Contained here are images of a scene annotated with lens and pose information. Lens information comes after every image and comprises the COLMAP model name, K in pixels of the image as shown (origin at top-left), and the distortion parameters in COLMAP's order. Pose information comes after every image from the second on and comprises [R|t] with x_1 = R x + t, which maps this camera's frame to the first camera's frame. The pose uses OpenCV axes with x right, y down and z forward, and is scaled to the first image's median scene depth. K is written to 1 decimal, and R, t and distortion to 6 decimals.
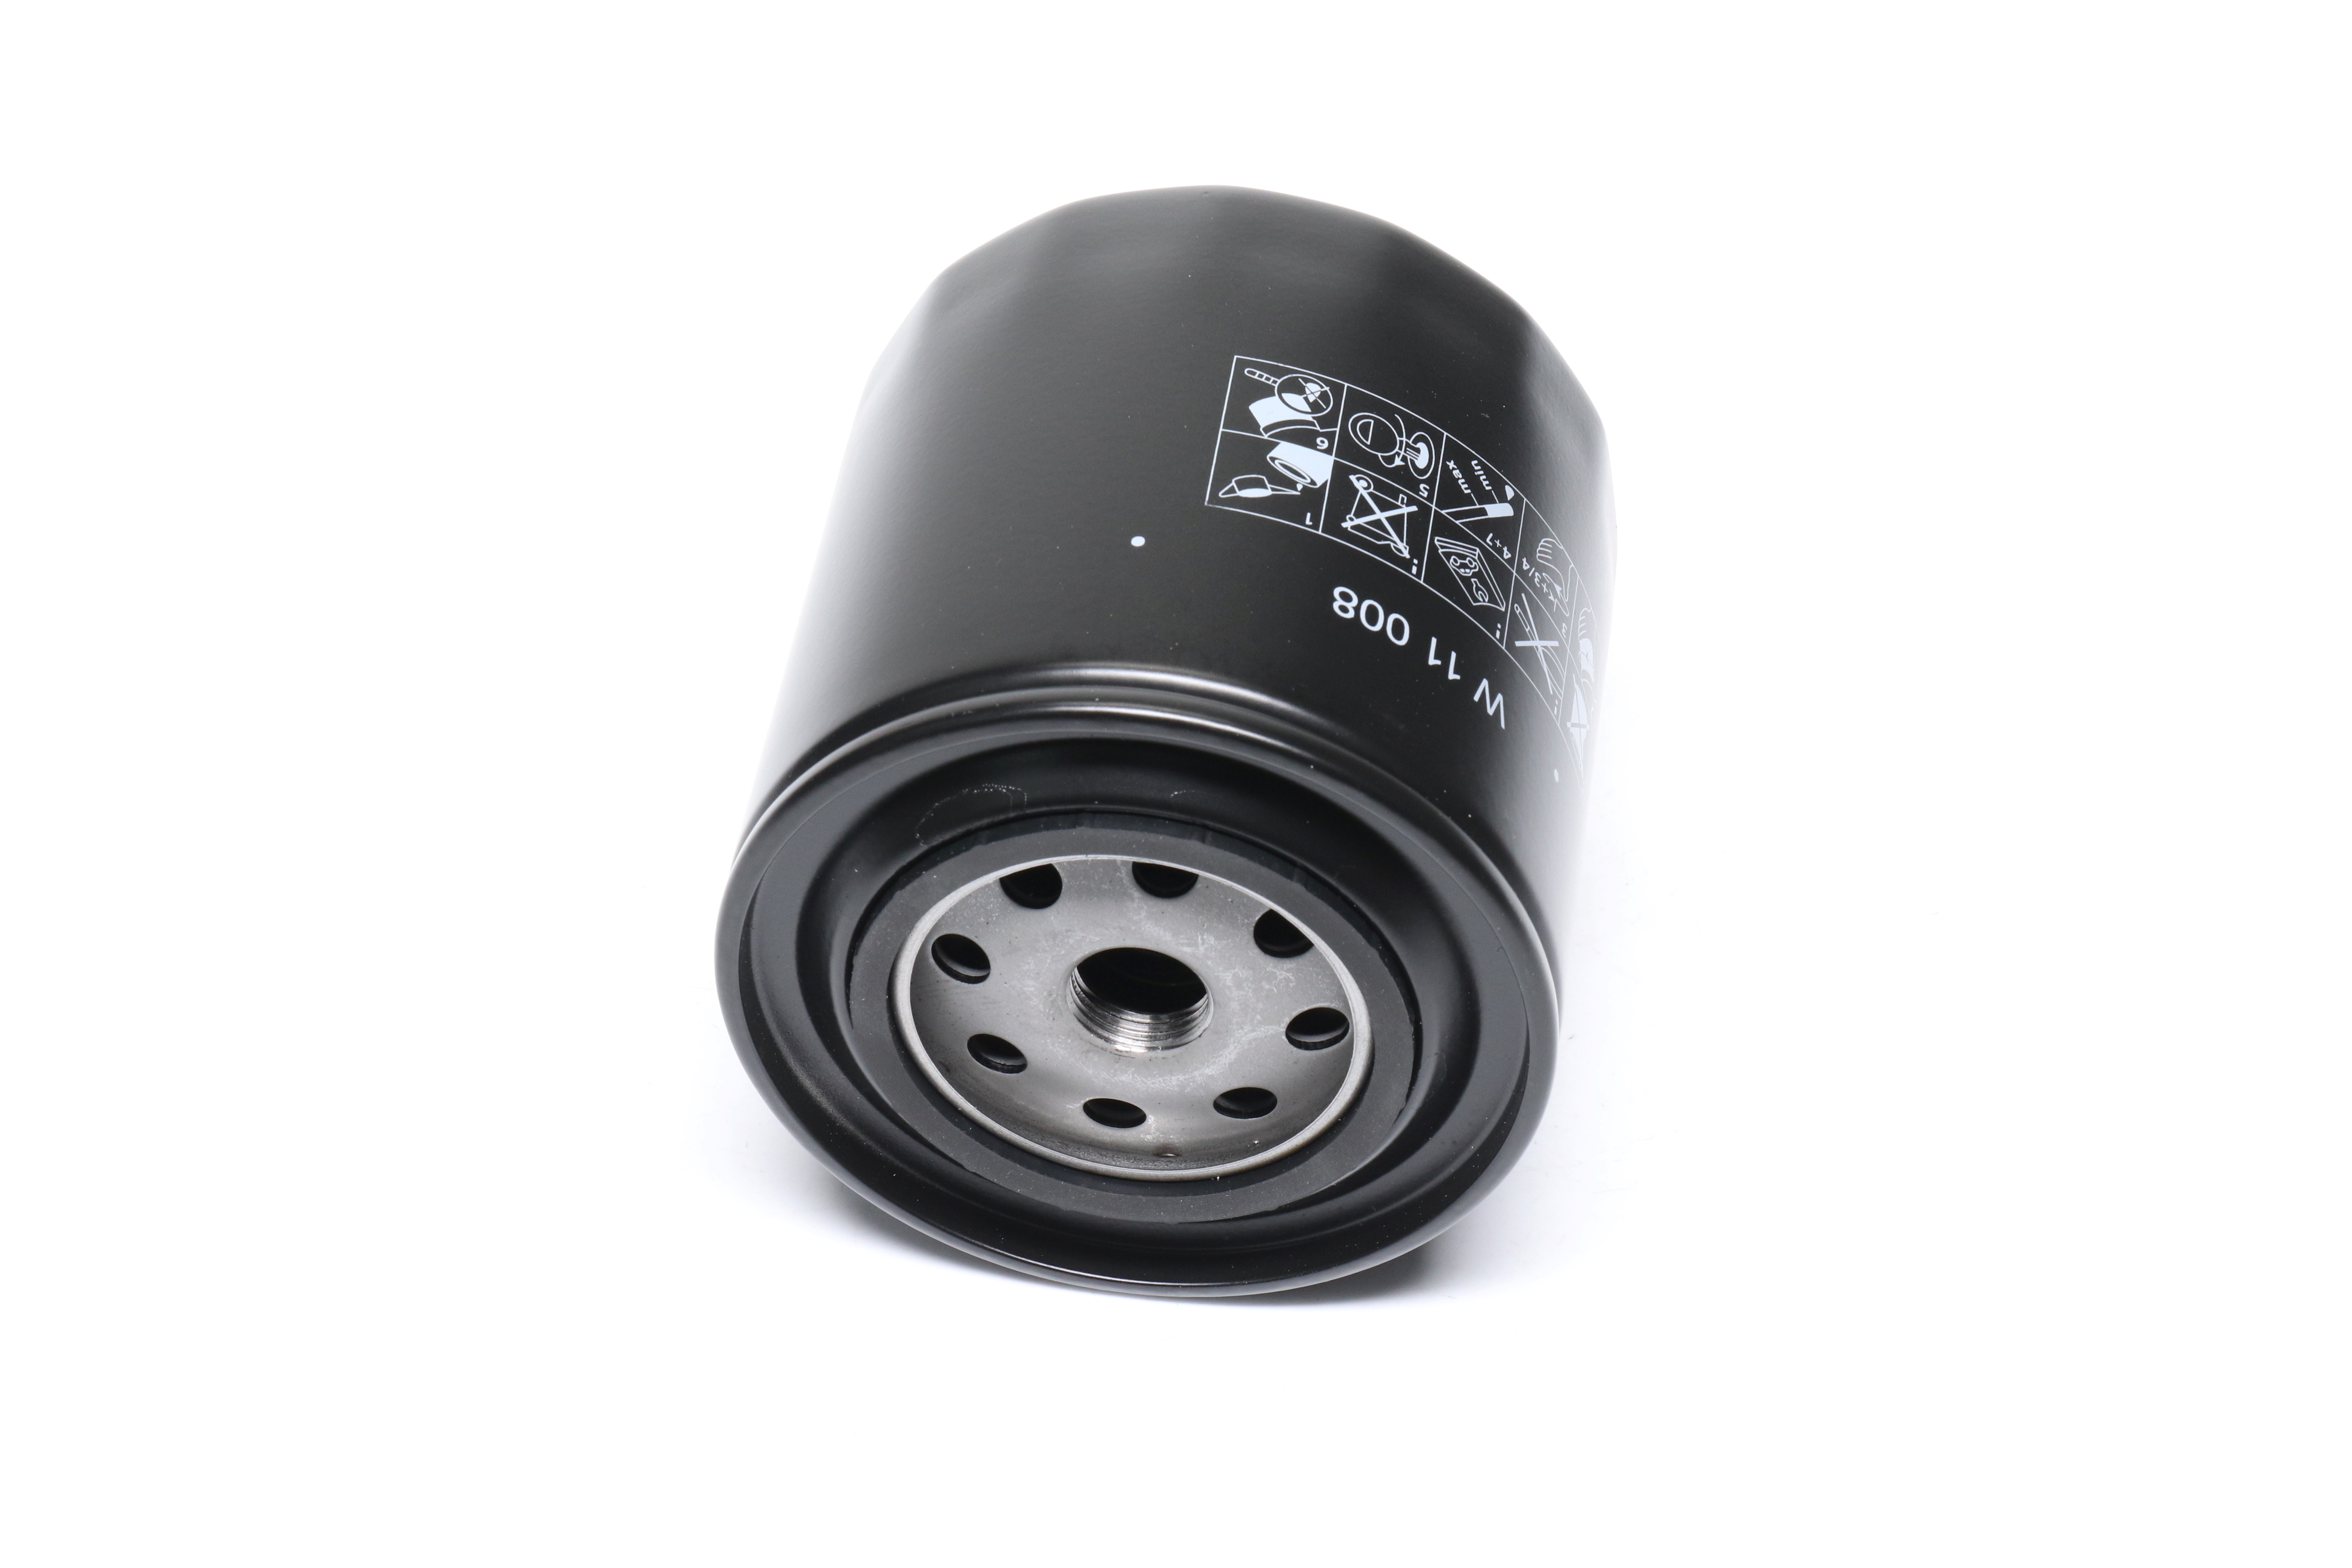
lens RADIAL K [[5879.6, 0, 1175.9], [0, 5879.6, 784.3], [0, 0, 1]] dist [-0.072503, 0.000000]
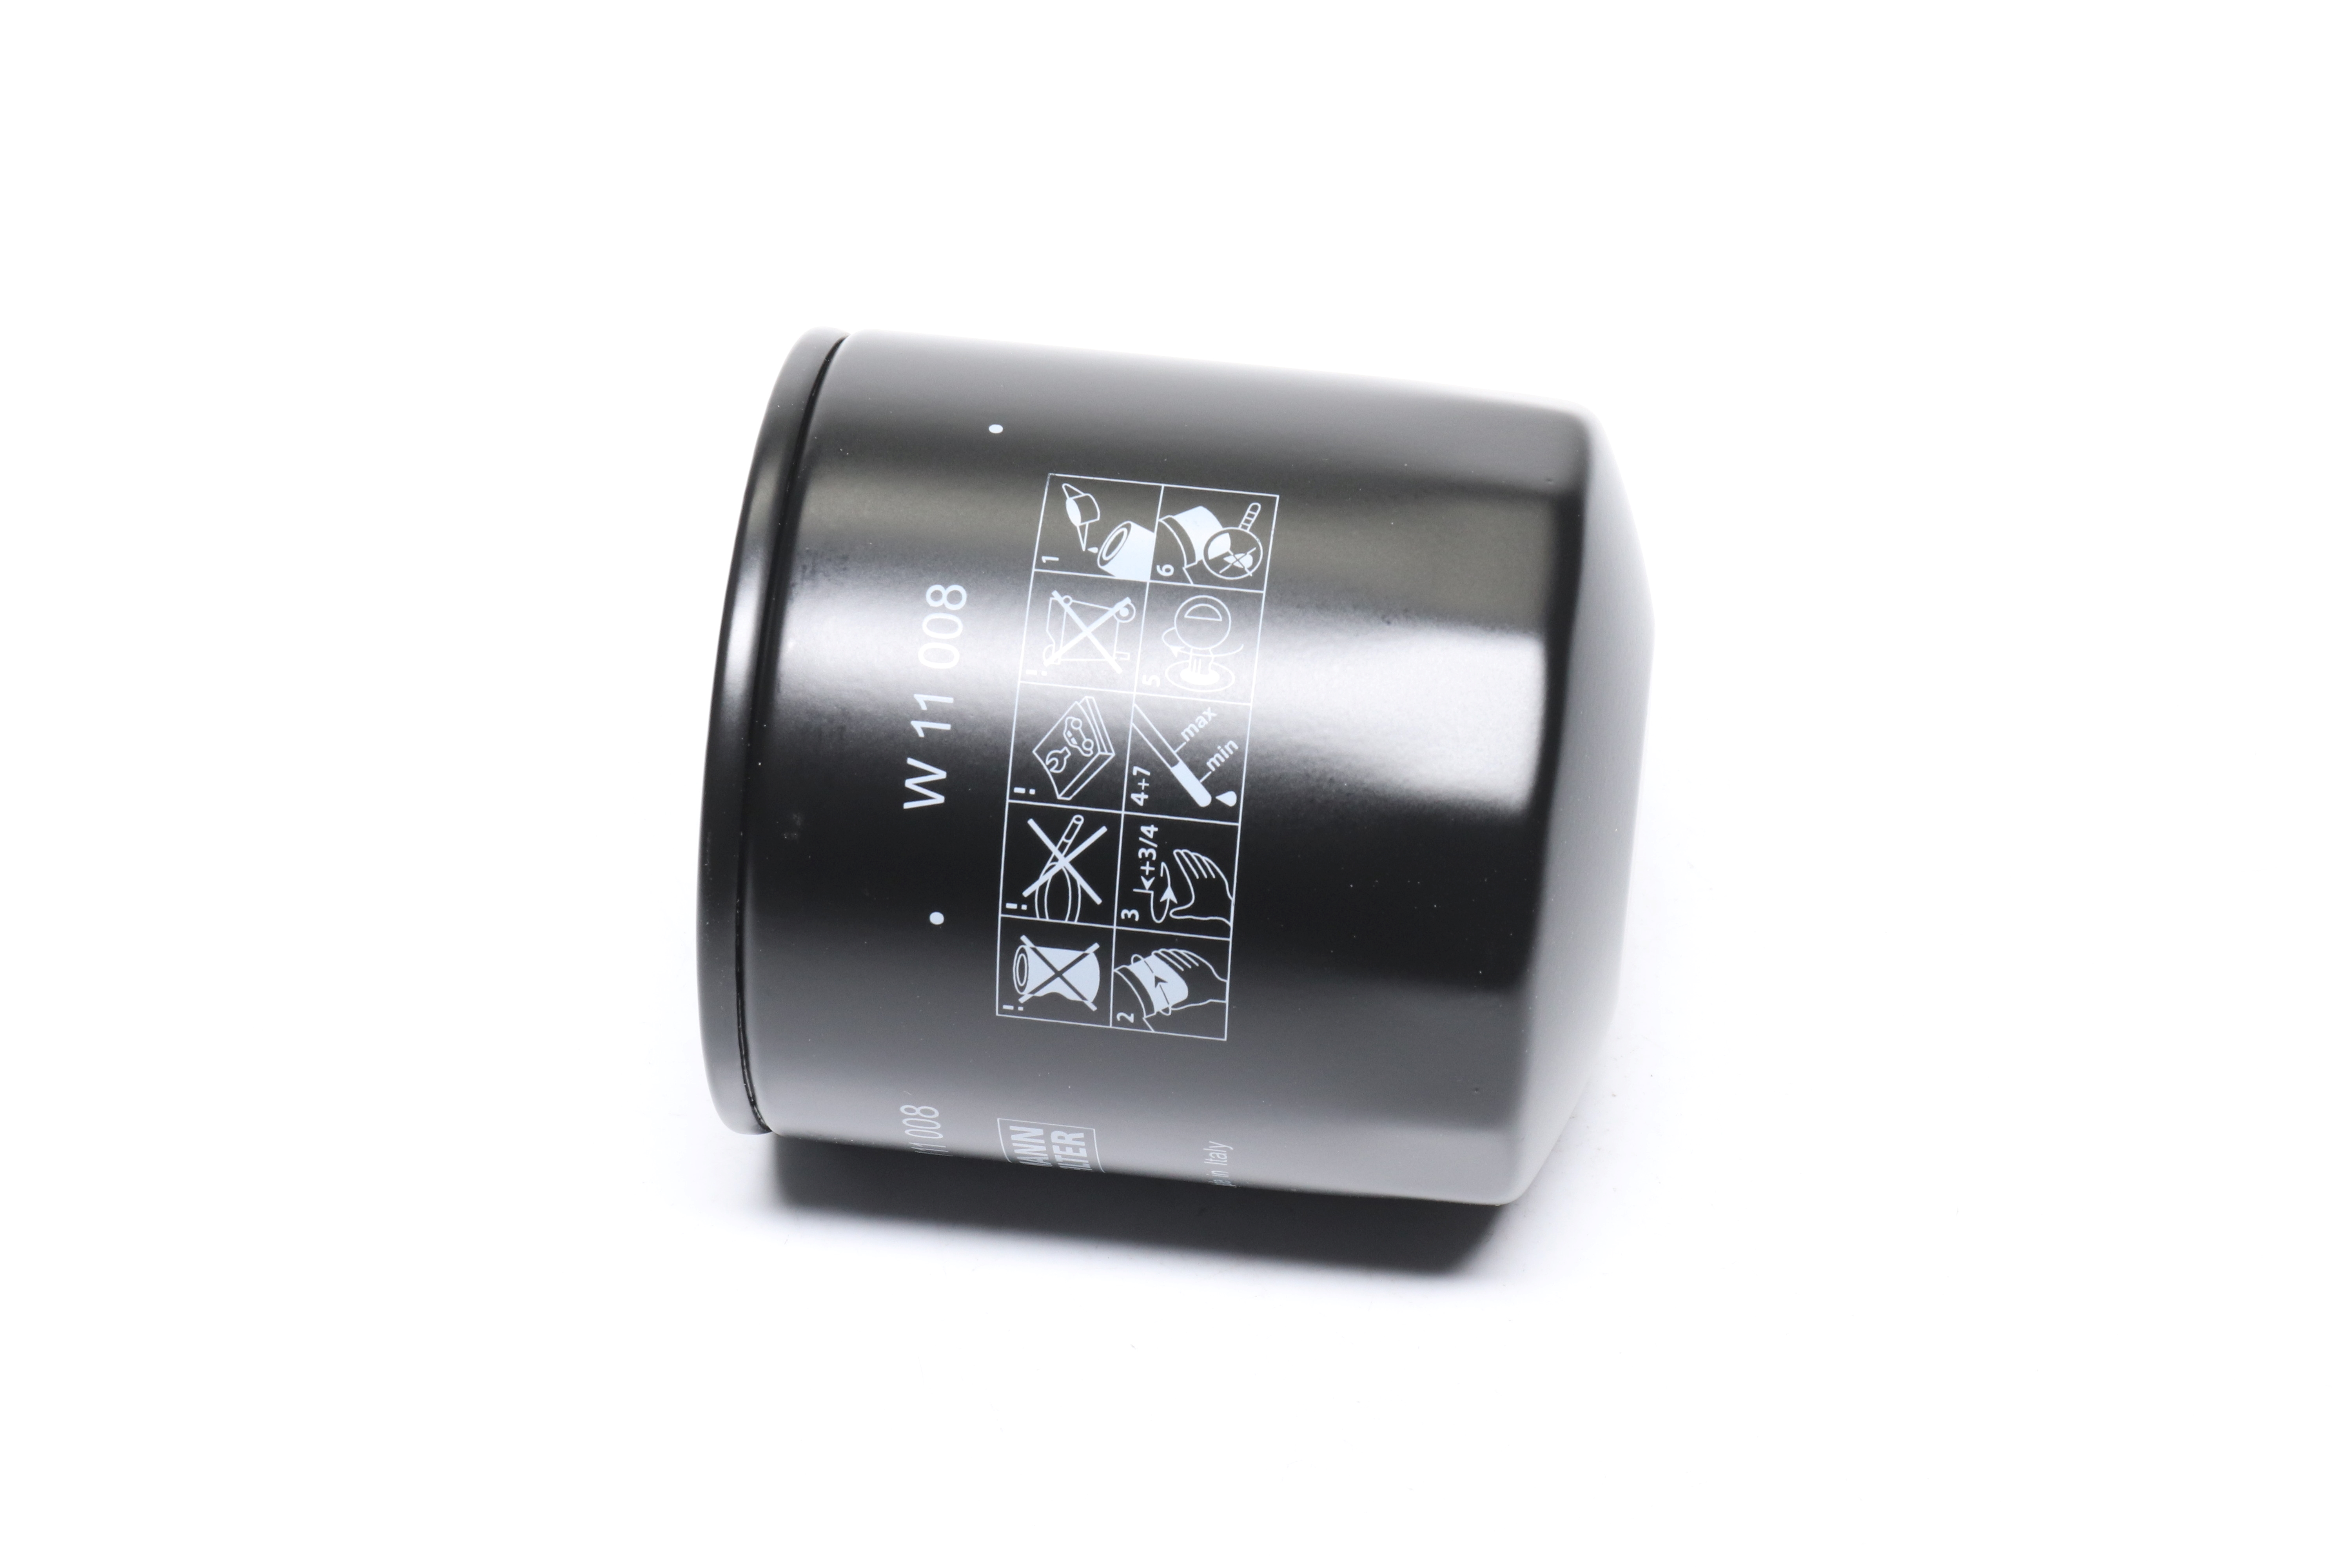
lens RADIAL K [[5879.6, 0, 1174.0], [0, 5879.6, 784.3], [0, 0, 1]] dist [-0.072503, 0.000000]
pose [[0.003531, 0.708878, -0.705323, 0.737183], [-0.708321, 0.499653, 0.498626, -0.526954], [0.705882, 0.497835, 0.503877, 0.525847]]
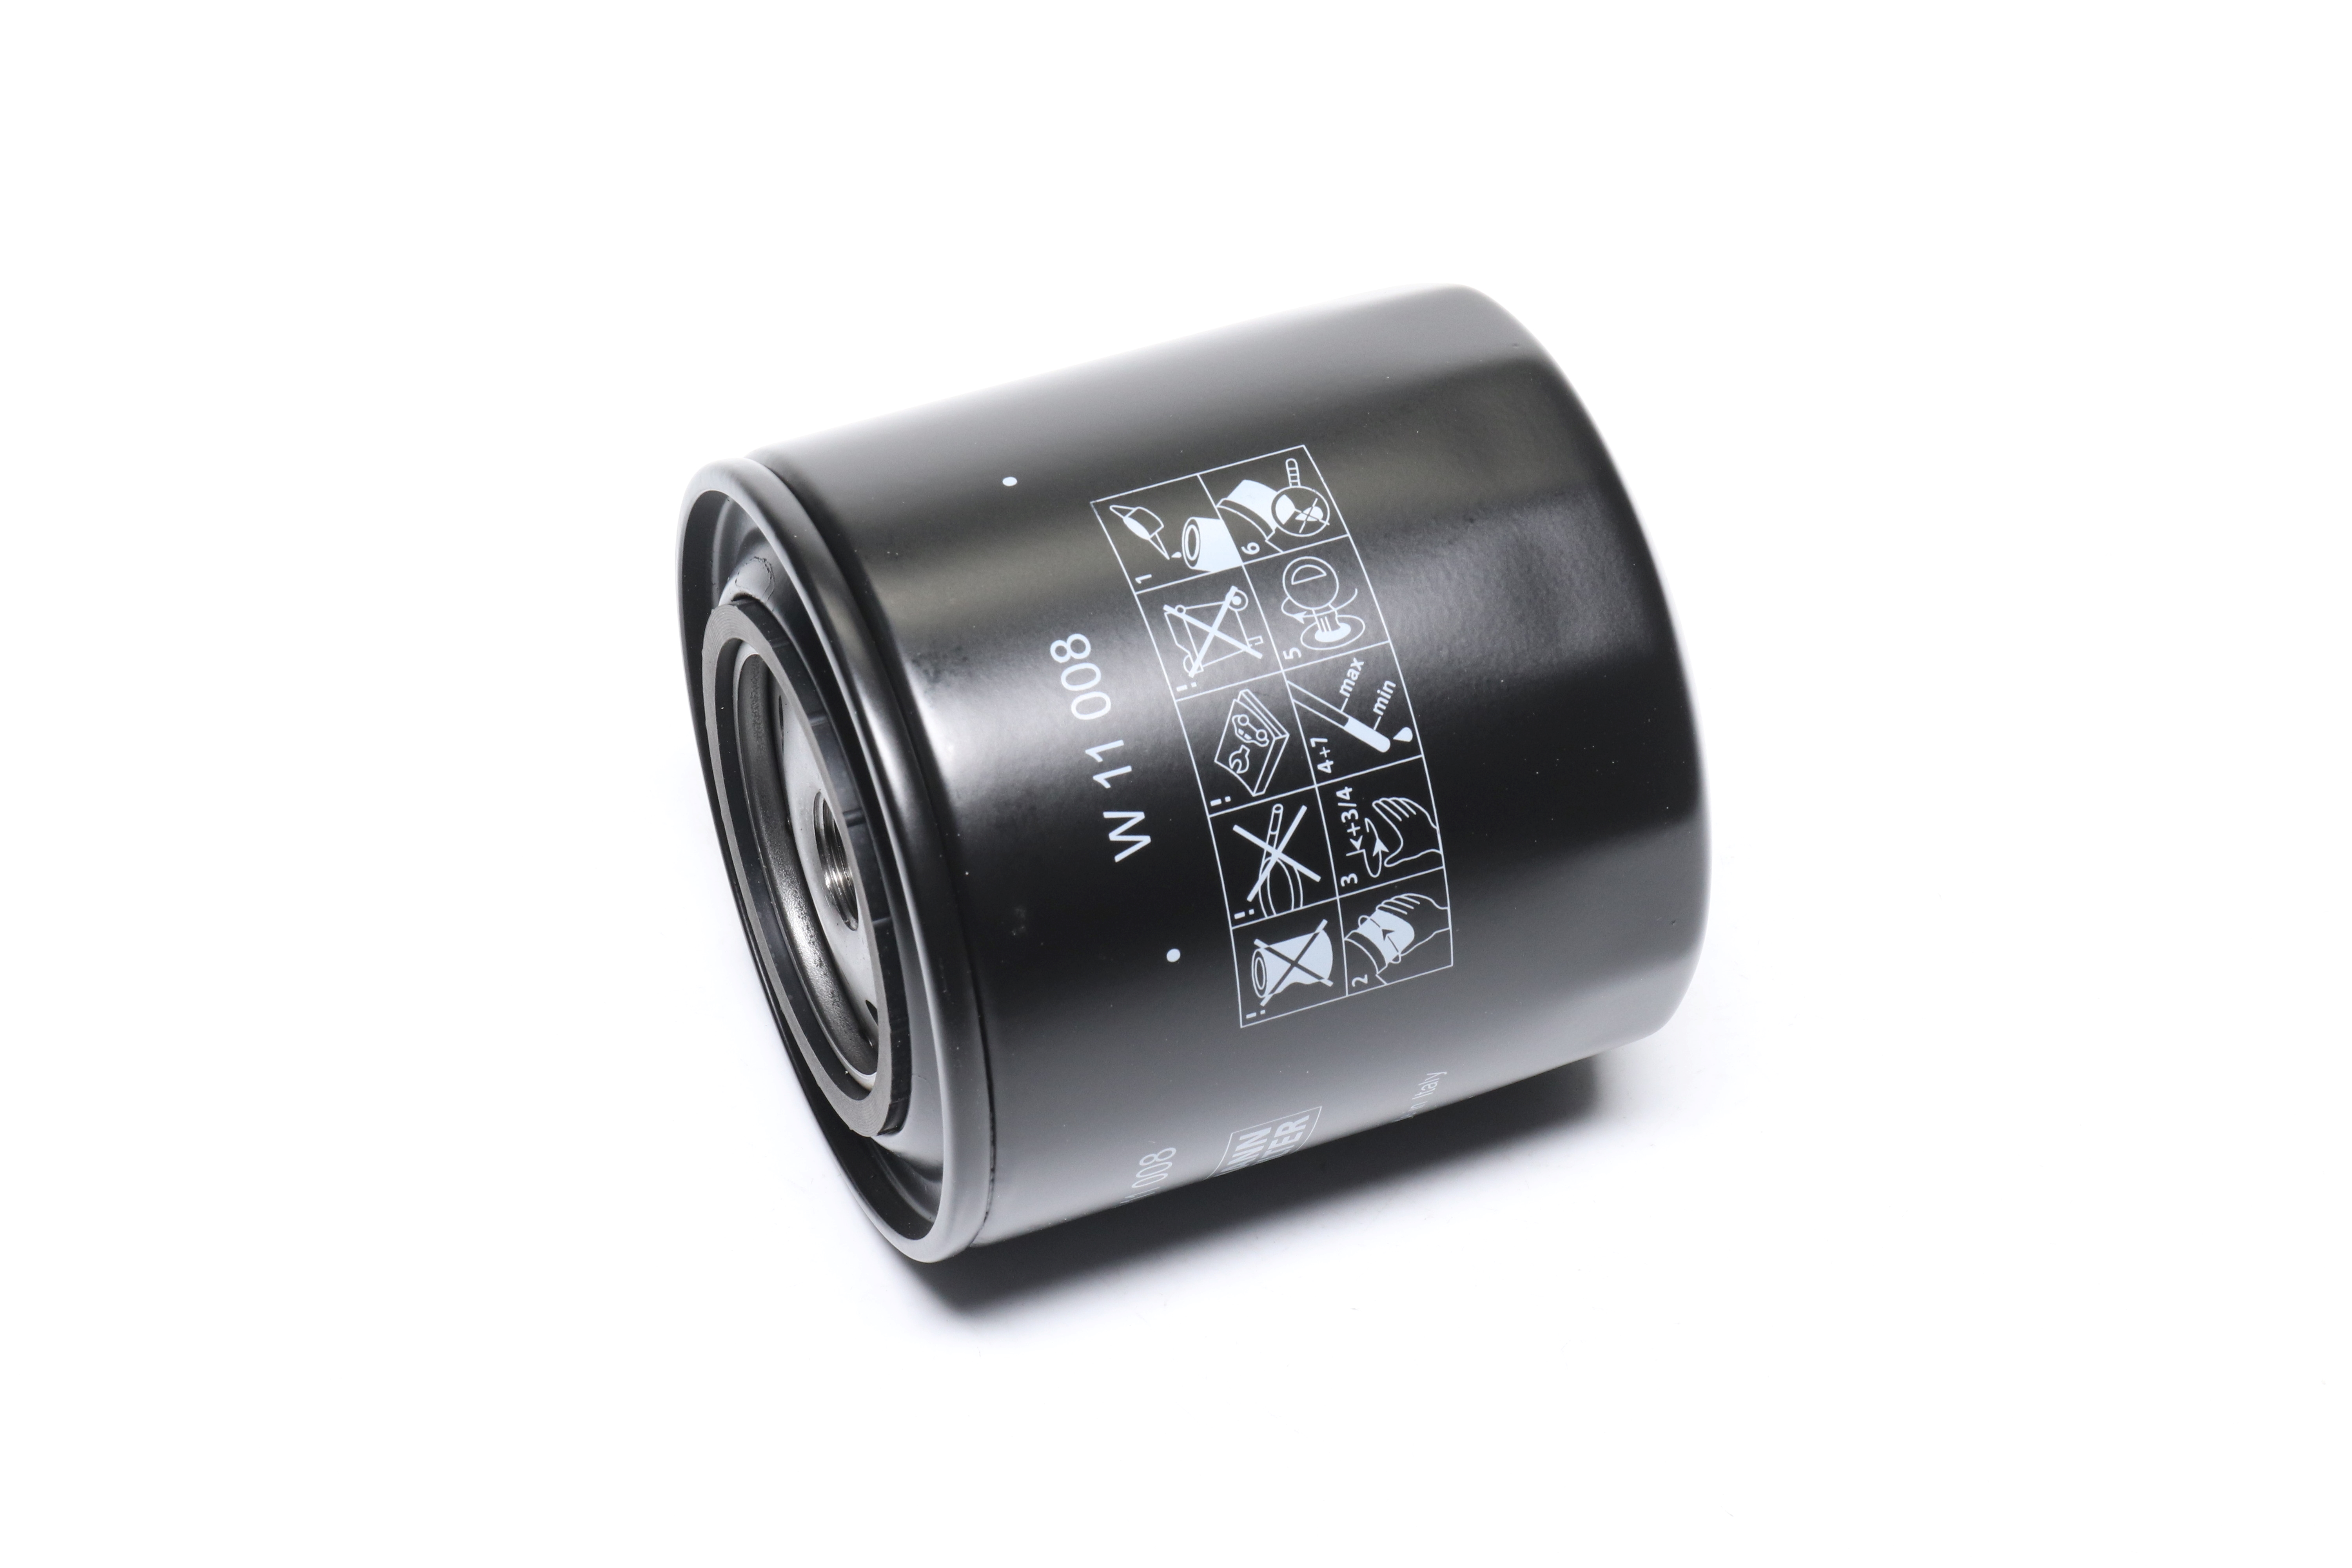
lens RADIAL K [[5879.6, 0, 1178.3], [0, 5879.6, 782.7], [0, 0, 1]] dist [-0.072503, 0.000000]
pose [[0.499287, 0.612098, -0.613228, 0.642479], [-0.610587, 0.750719, 0.252199, -0.267961], [0.614732, 0.248509, 0.748564, 0.268082]]
